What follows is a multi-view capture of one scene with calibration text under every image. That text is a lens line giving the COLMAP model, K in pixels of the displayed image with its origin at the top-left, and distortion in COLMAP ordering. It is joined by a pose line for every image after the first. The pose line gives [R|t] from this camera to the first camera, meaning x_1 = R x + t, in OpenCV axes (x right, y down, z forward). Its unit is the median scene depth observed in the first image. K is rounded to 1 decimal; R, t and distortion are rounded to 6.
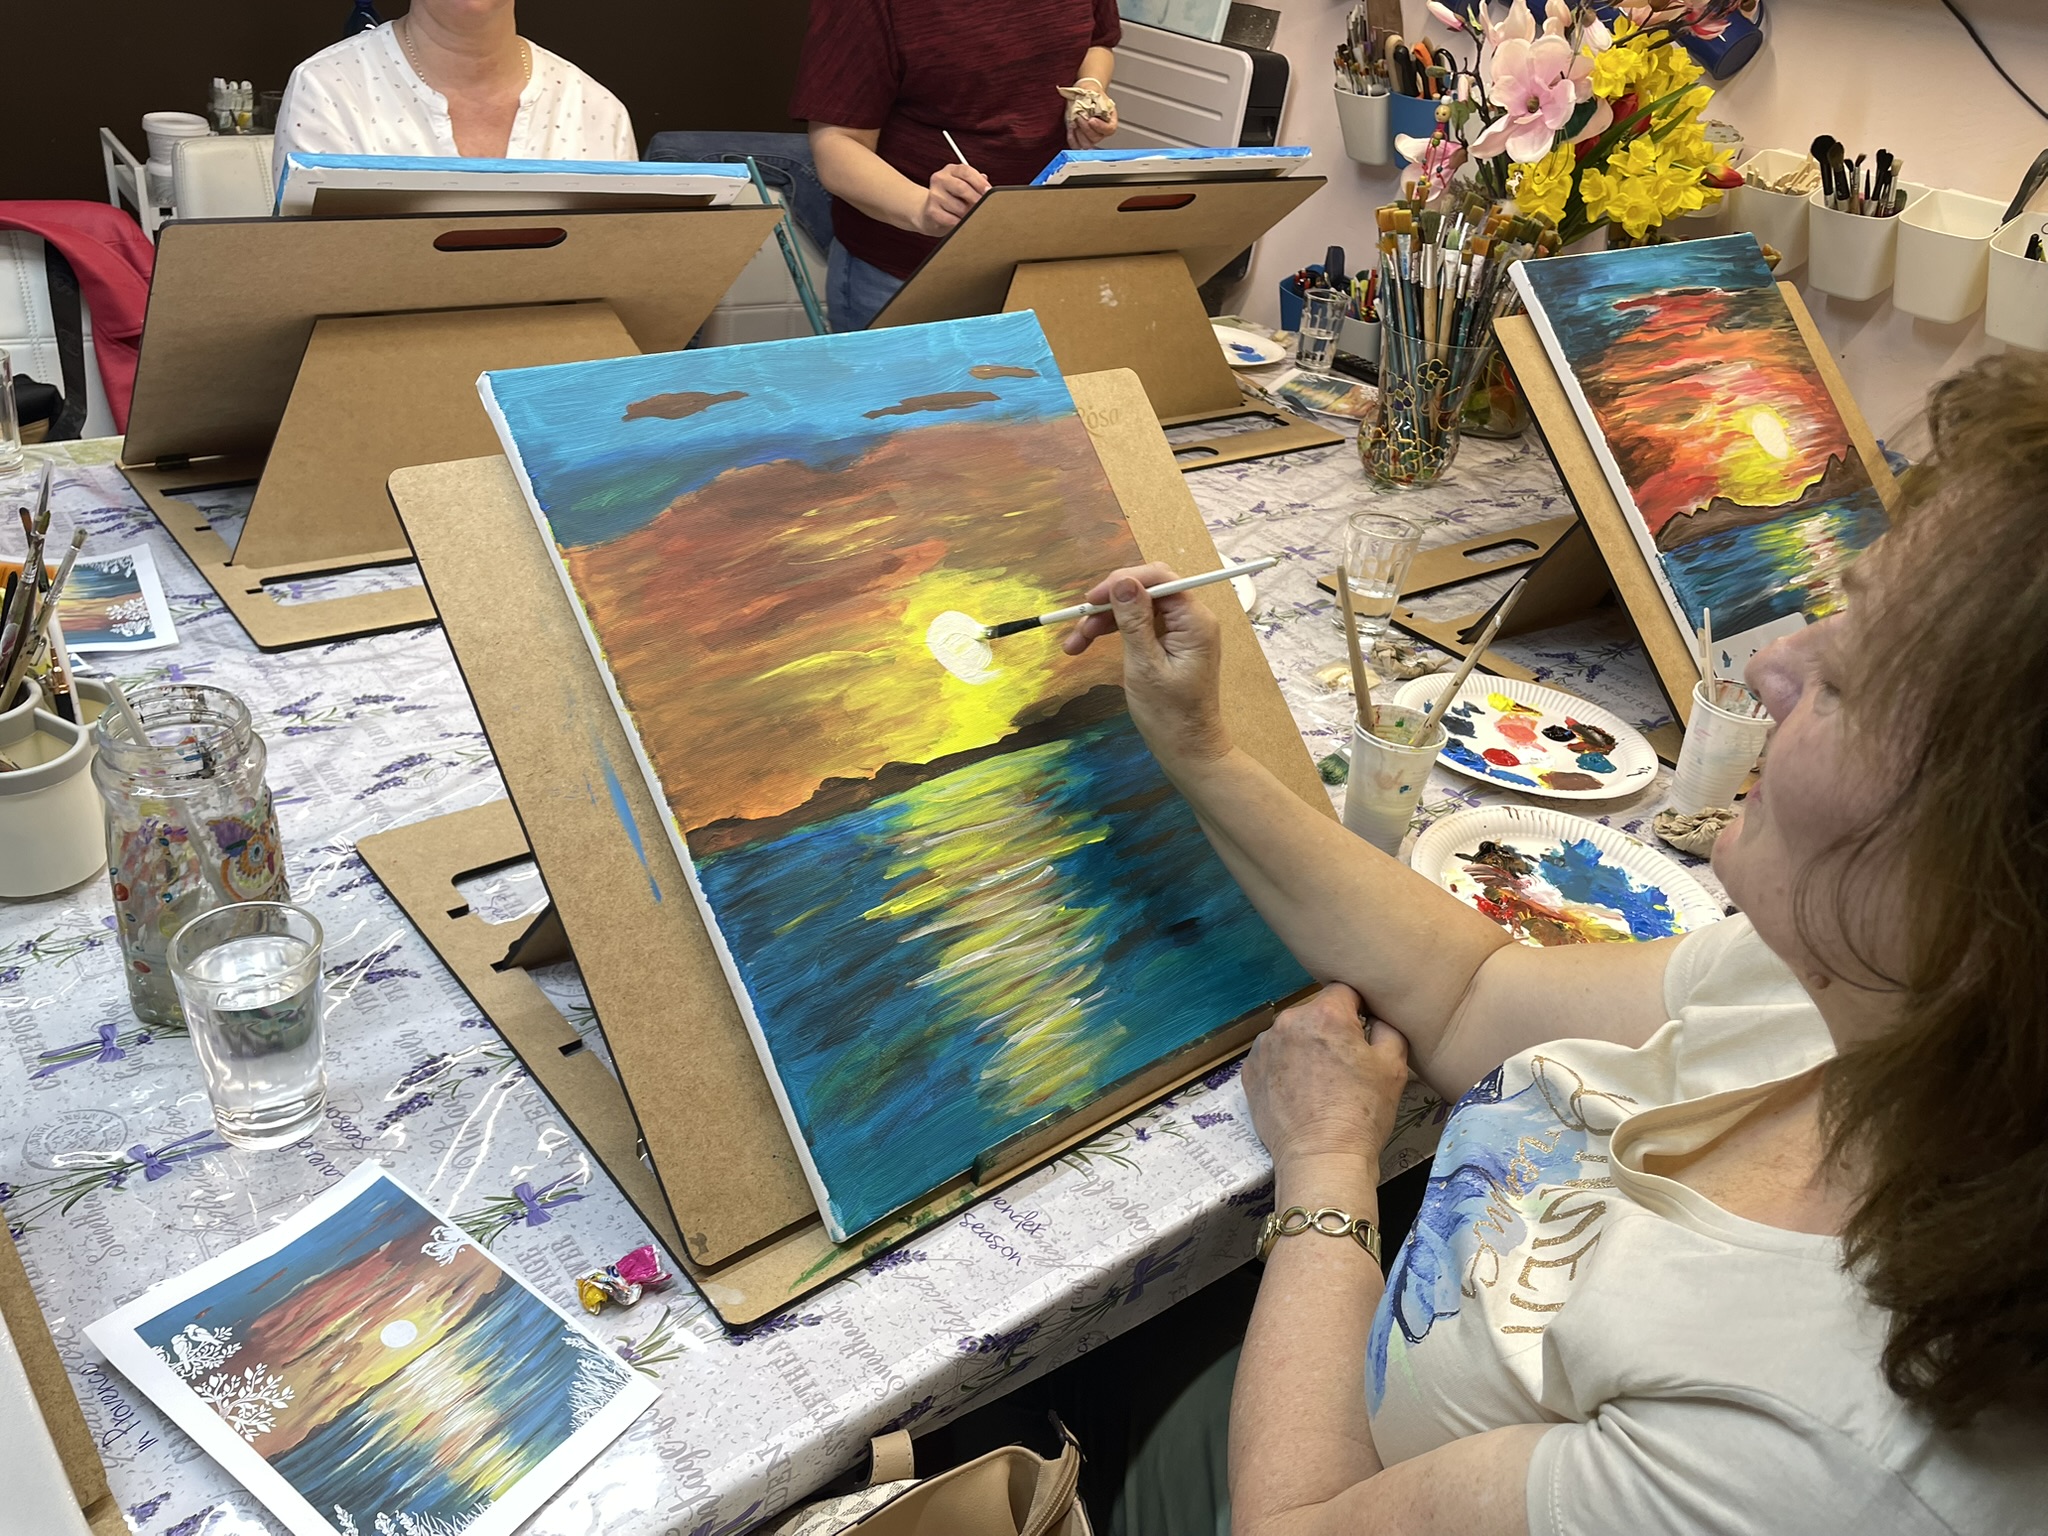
lens RADIAL K [[1559.4, 0, 1000.0], [0, 1559.4, 767.6], [0, 0, 1]] dist [0.080341, -0.104521]
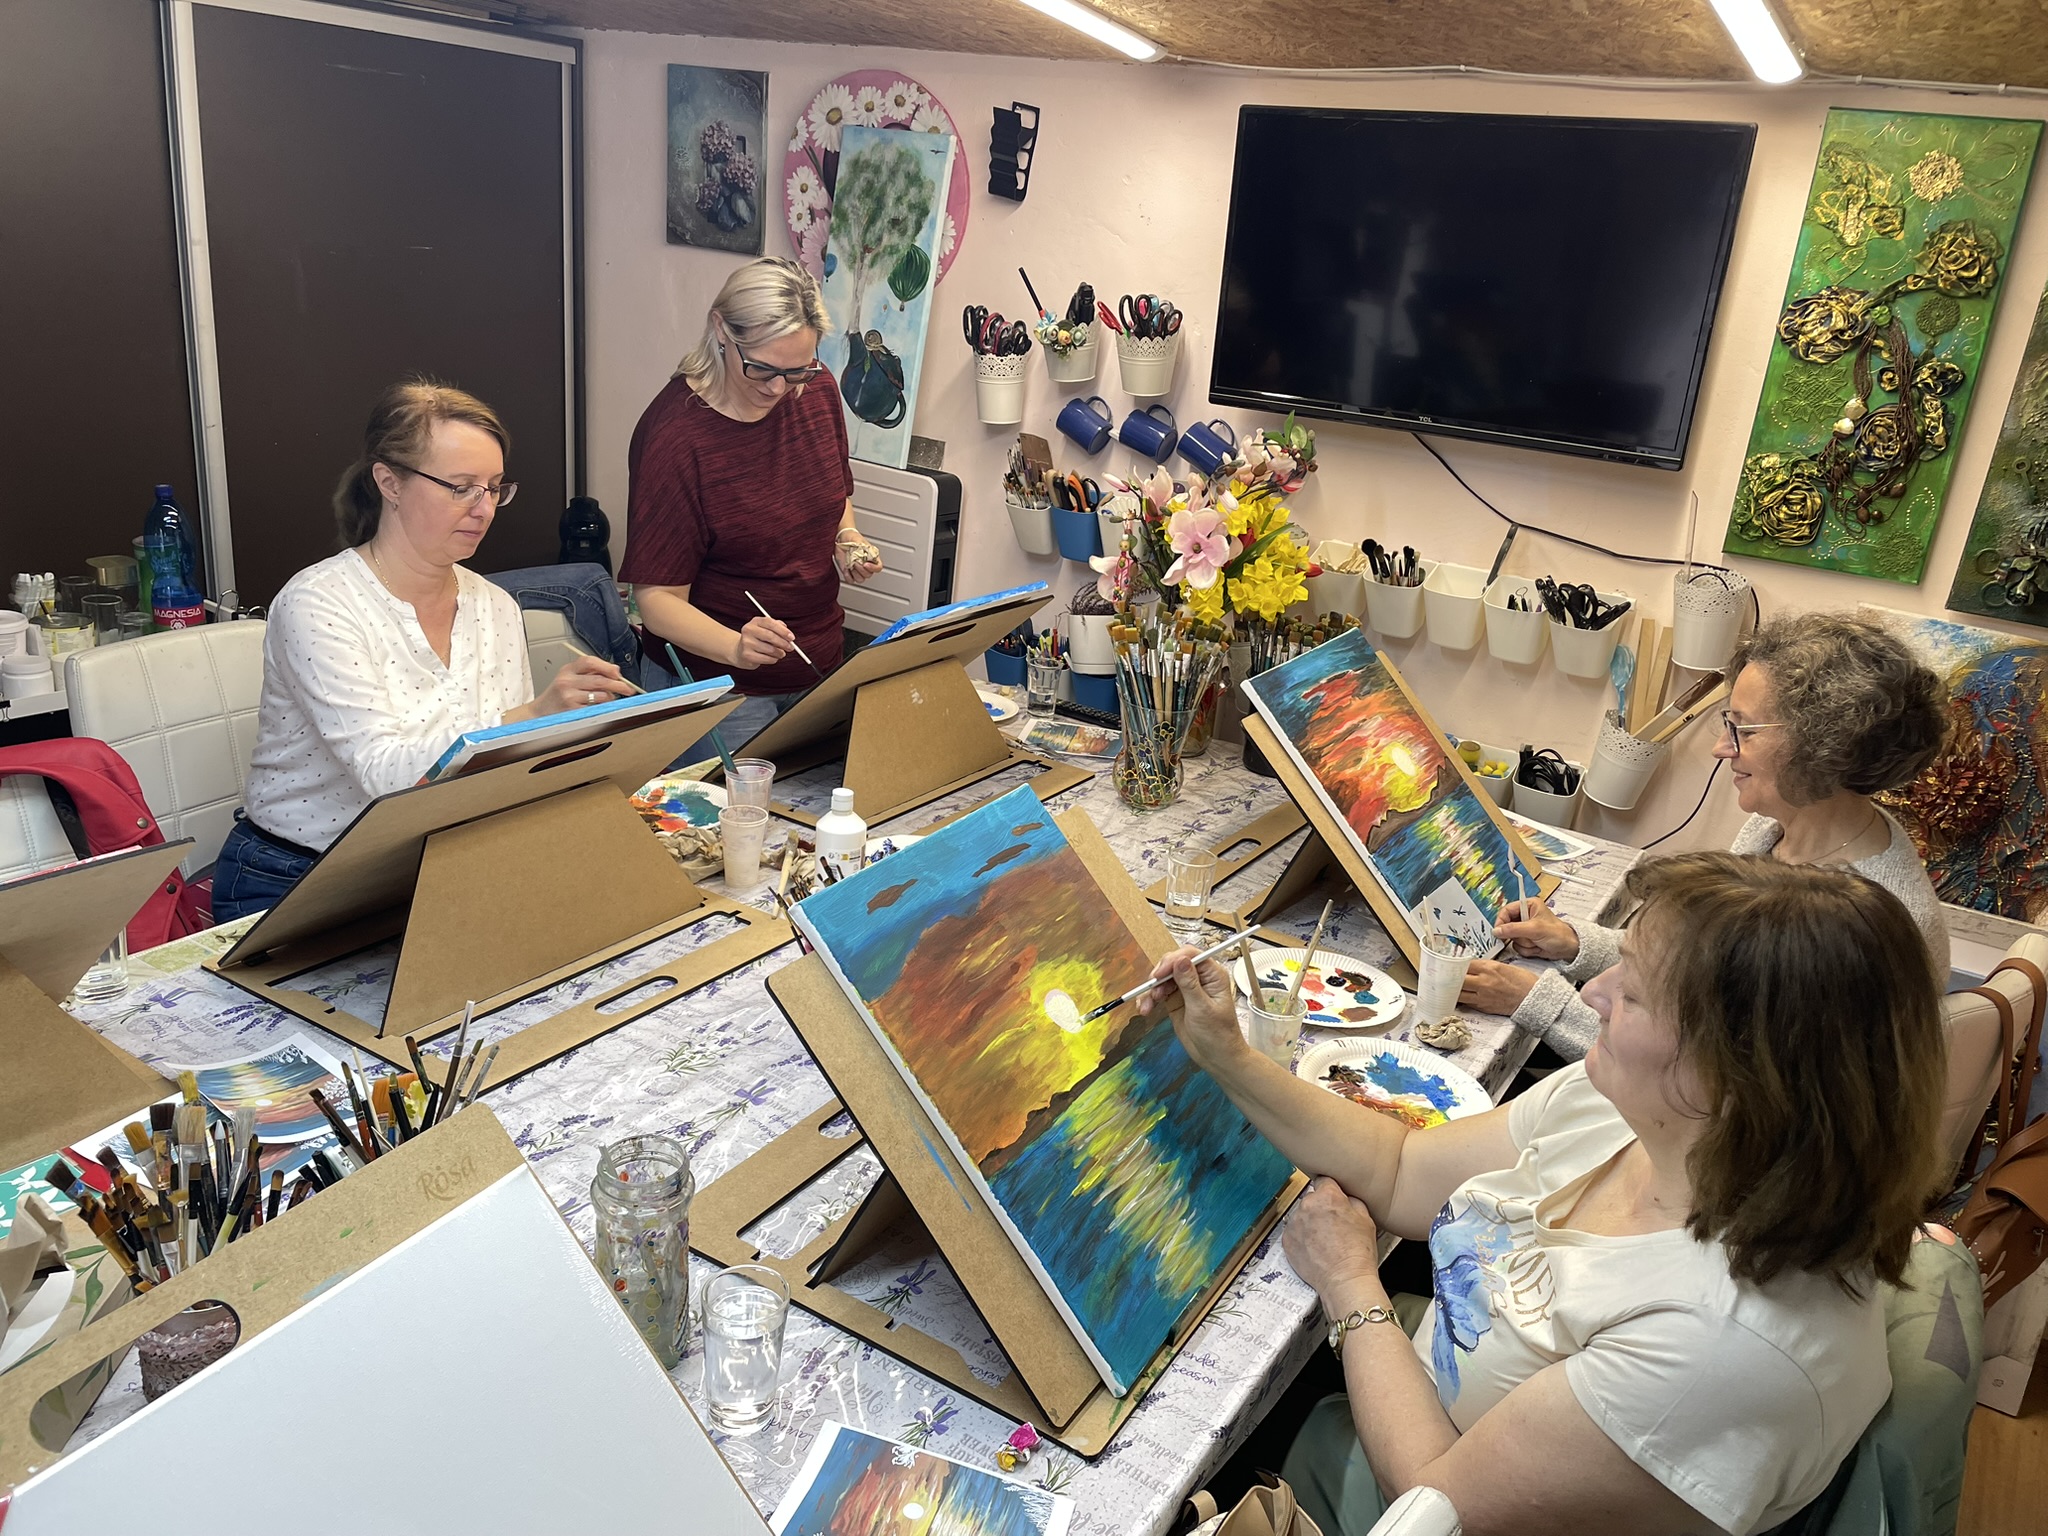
lens RADIAL K [[1559.4, 0, 1041.3], [0, 1559.4, 763.7], [0, 0, 1]] dist [0.080341, -0.104521]
pose [[0.943295, -0.133231, 0.304046, -0.382845], [0.178401, 0.975875, -0.125863, -0.098133], [-0.279942, 0.172968, 0.944306, -0.420021]]
